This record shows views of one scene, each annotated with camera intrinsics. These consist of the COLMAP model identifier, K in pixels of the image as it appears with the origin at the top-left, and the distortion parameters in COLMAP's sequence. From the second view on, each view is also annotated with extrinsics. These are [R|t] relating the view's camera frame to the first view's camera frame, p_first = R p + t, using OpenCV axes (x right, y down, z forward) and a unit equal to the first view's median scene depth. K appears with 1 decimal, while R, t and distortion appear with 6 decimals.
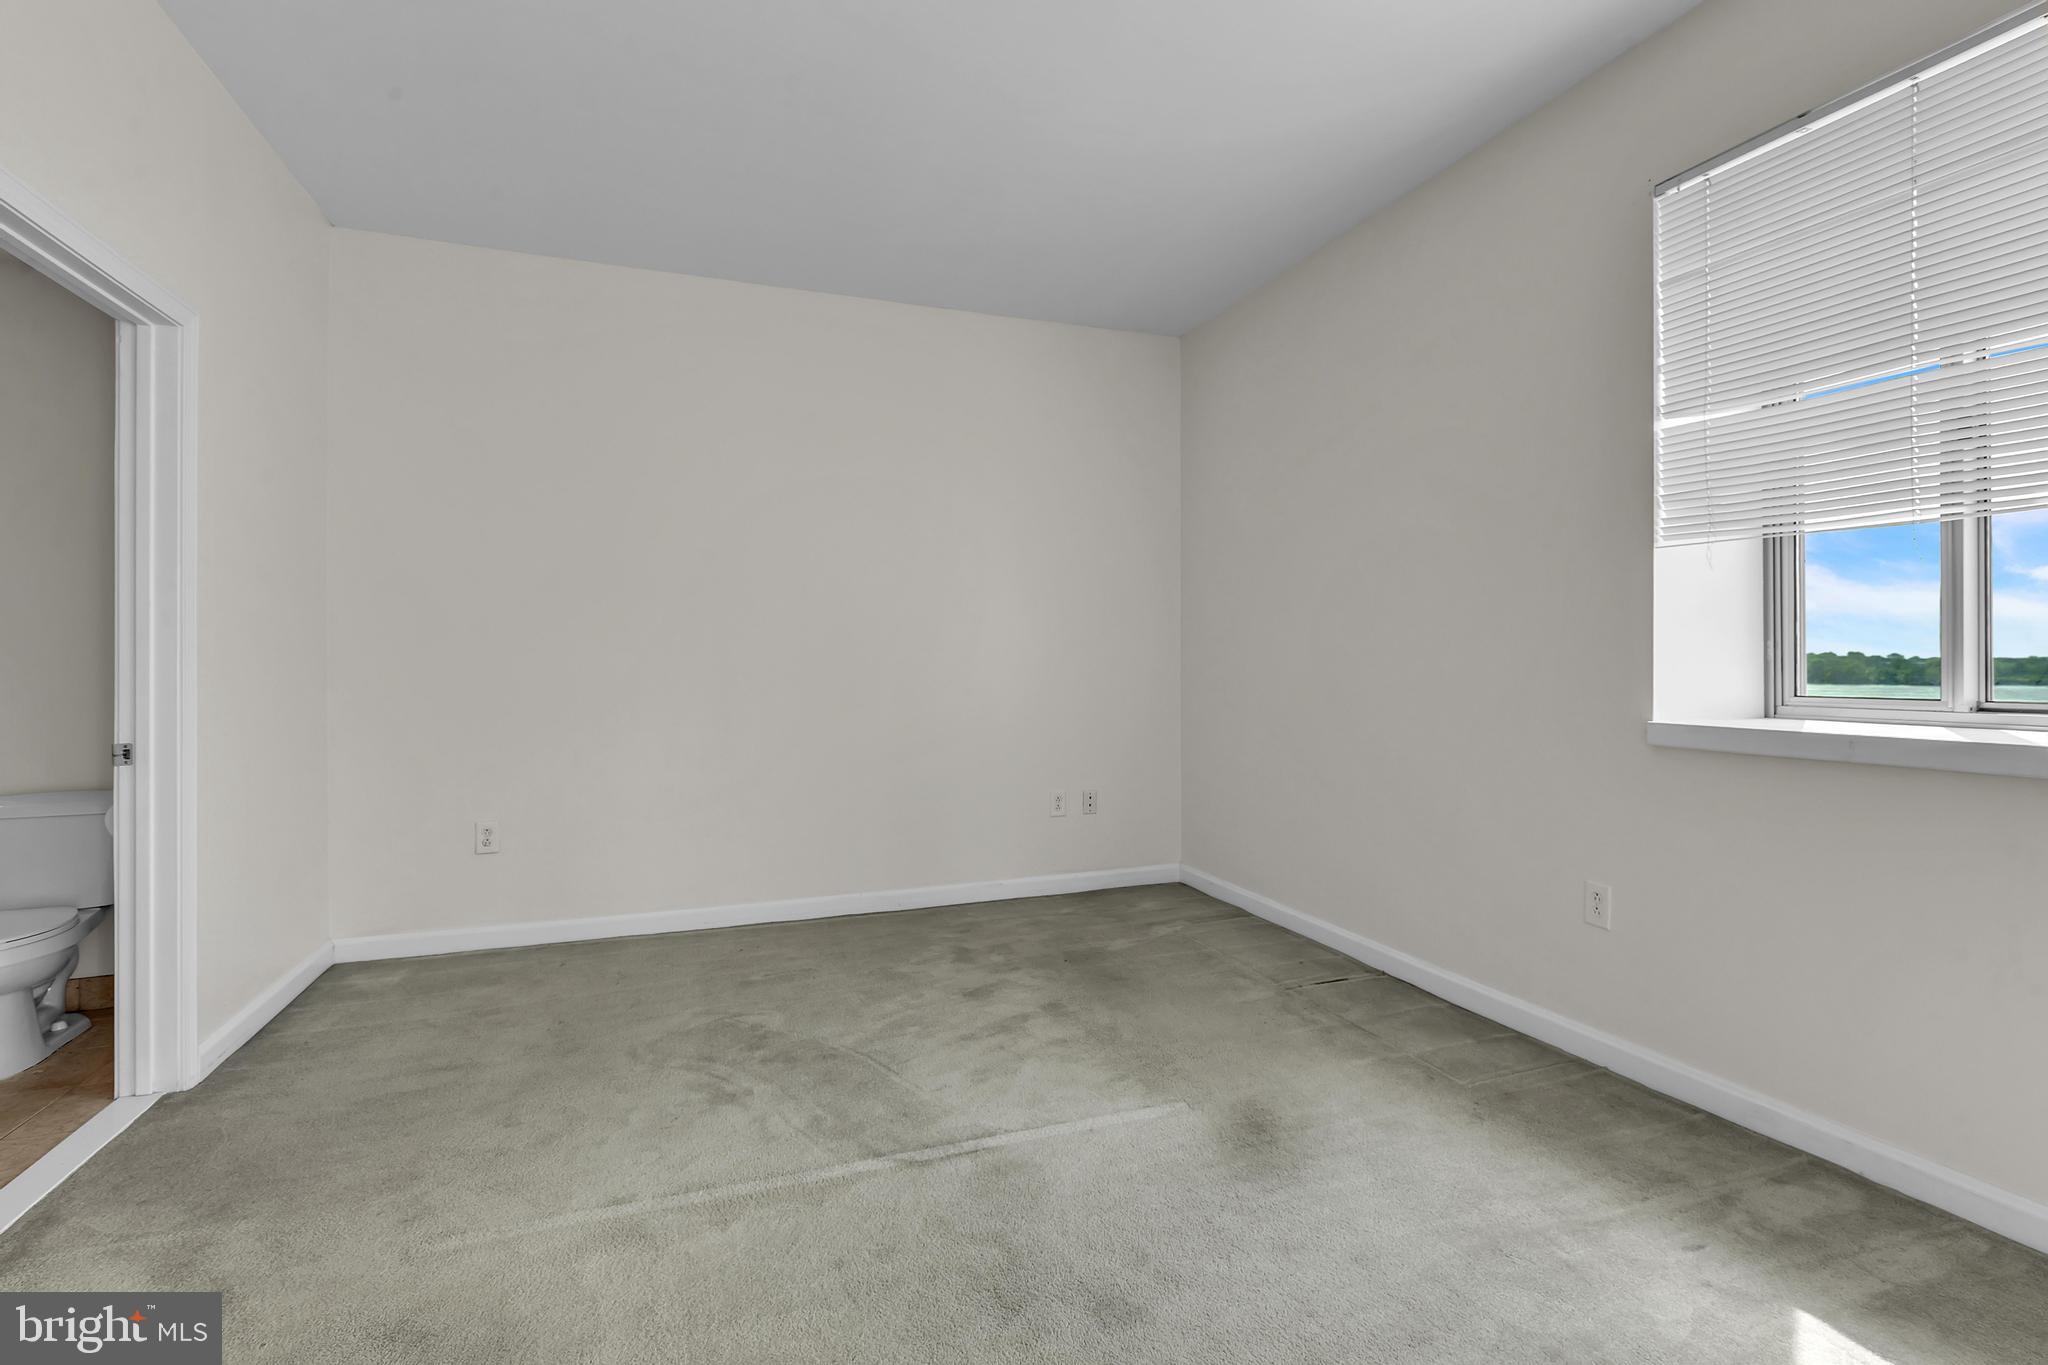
lens RADIAL K [[930.6, 0, 1031.8], [0, 930.6, 672.3], [0, 0, 1]] dist [0.007684, -0.000304]
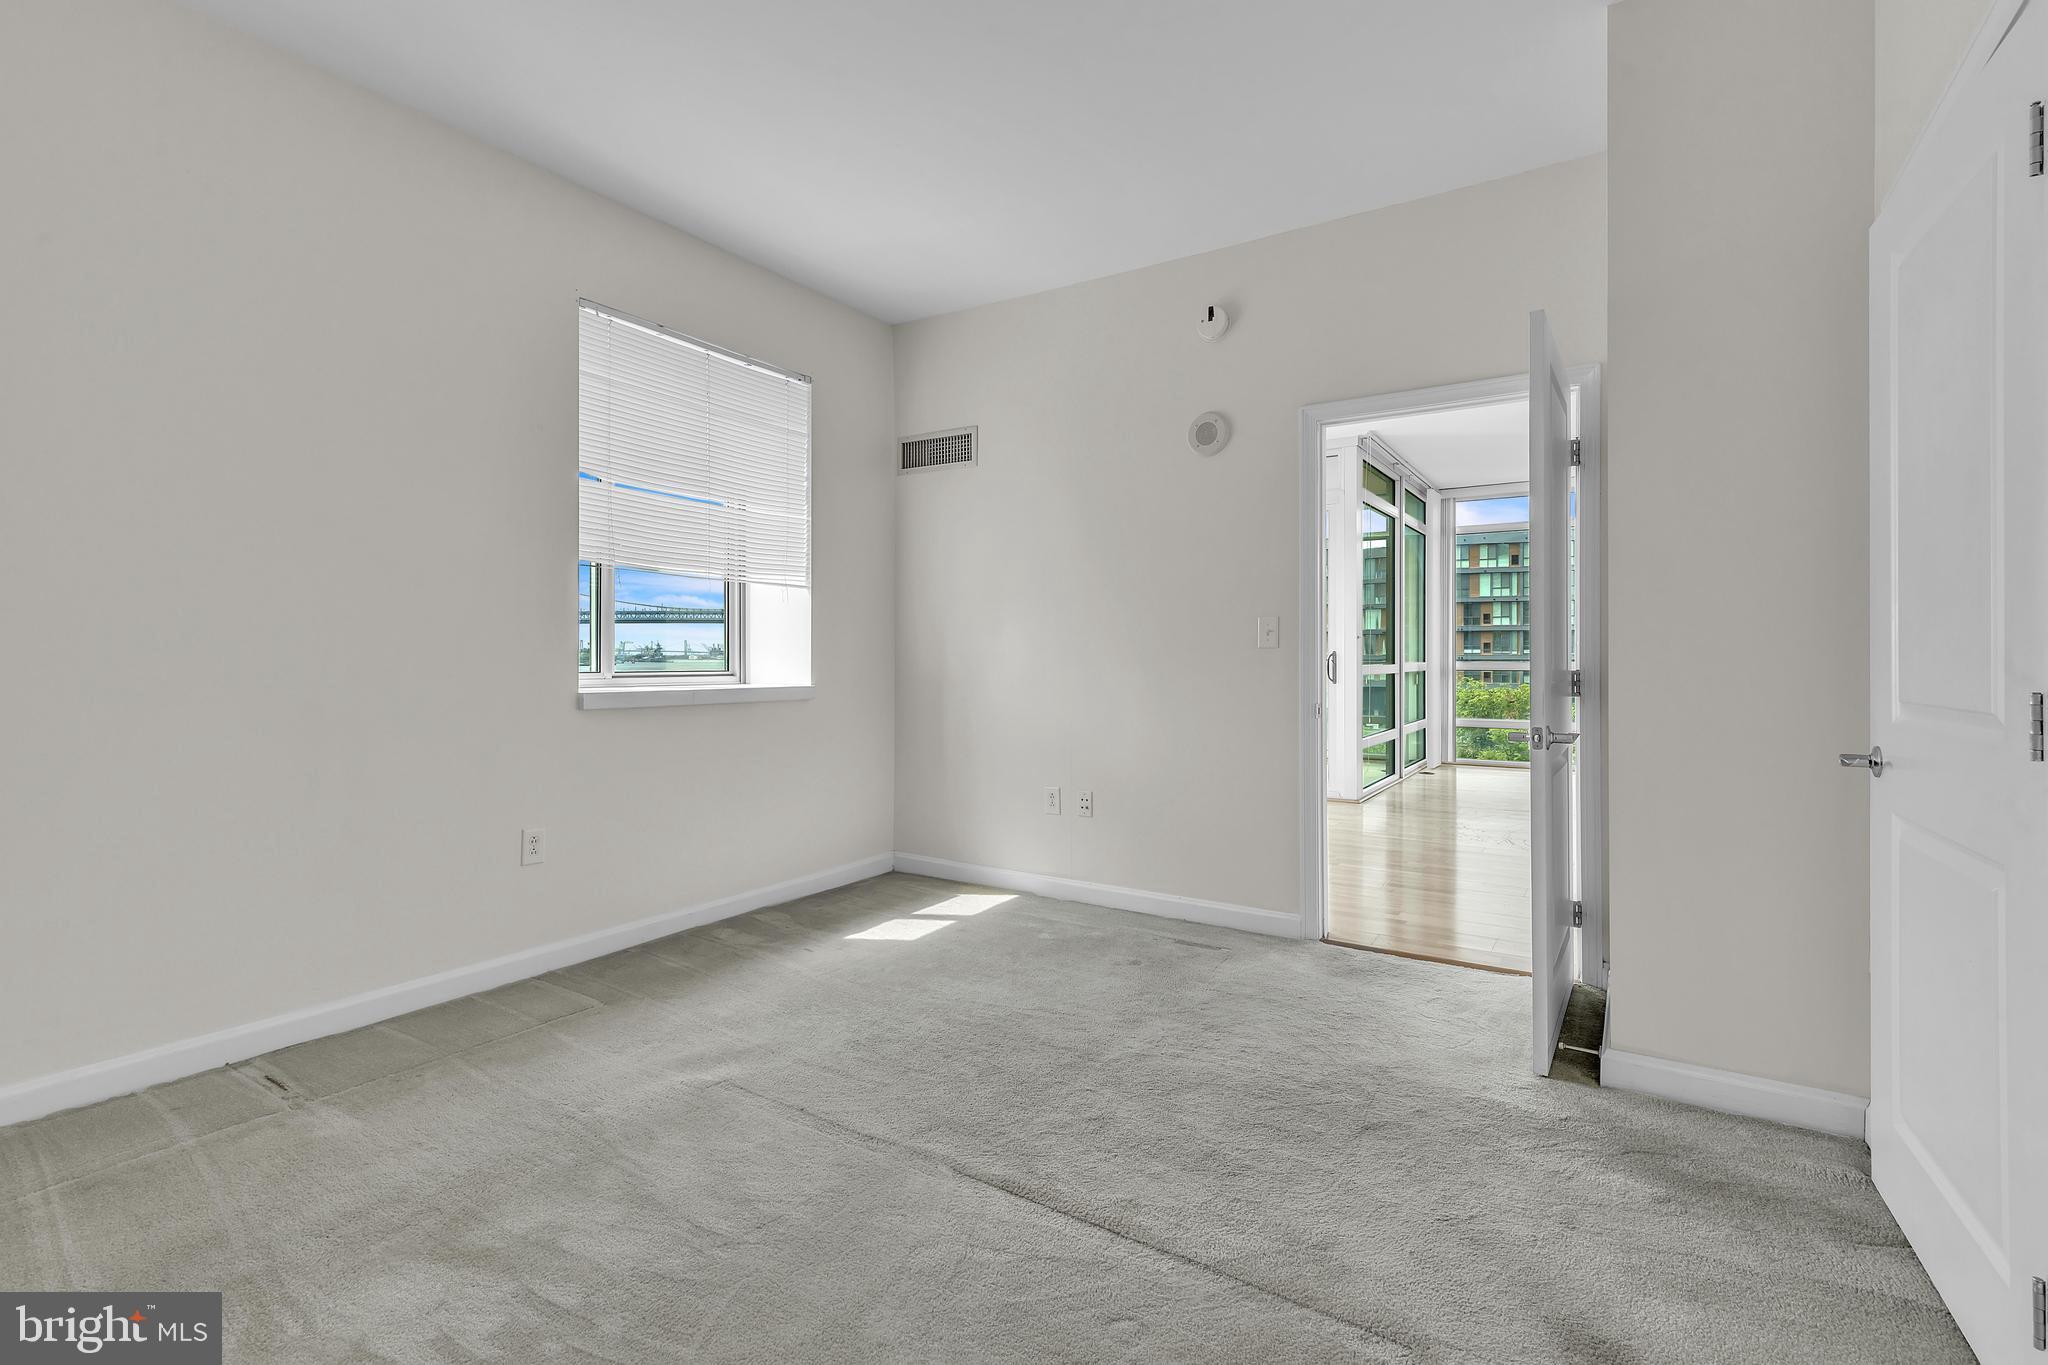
lens RADIAL K [[930.6, 0, 1029.6], [0, 930.6, 667.4], [0, 0, 1]] dist [0.007684, -0.000304]
pose [[-0.579148, -0.017773, 0.815029, -0.938970], [0.000117, 0.999760, 0.021885, -0.016122], [-0.815223, 0.012770, -0.579007, 1.437959]]
